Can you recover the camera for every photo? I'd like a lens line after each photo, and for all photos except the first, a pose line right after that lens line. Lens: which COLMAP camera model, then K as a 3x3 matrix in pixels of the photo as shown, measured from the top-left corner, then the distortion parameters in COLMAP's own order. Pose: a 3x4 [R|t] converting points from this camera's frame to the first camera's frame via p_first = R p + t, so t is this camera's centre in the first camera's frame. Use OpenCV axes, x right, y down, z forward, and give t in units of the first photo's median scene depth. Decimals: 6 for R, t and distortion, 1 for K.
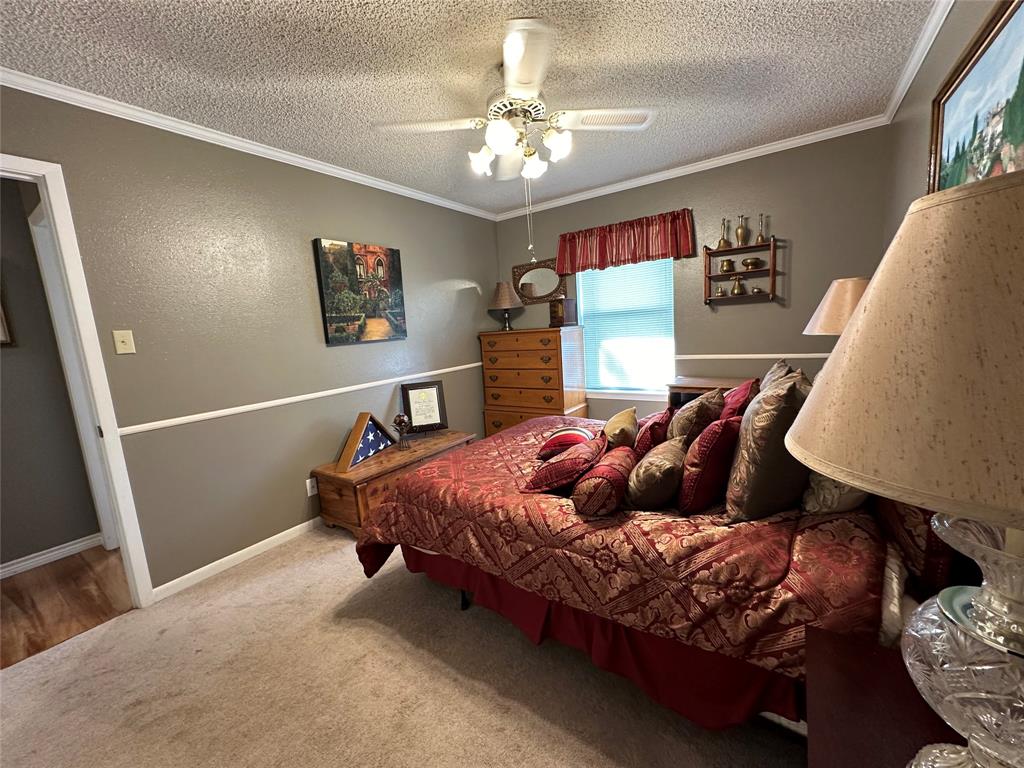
lens RADIAL K [[409.3, 0, 512.5], [0, 409.3, 386.9], [0, 0, 1]] dist [-0.003654, 0.000172]
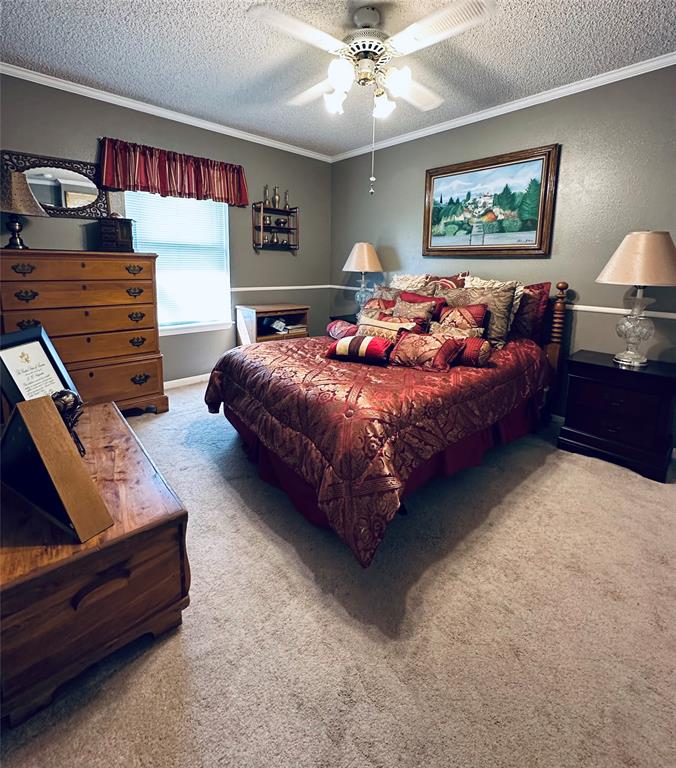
lens RADIAL K [[536.2, 0, 337.7], [0, 536.2, 382.7], [0, 0, 1]] dist [0.000484, 0.000899]
pose [[0.042021, -0.134195, 0.990064, -1.019484], [0.131197, 0.983099, 0.127682, 0.028738], [-0.990465, 0.124528, 0.058916, 0.572612]]
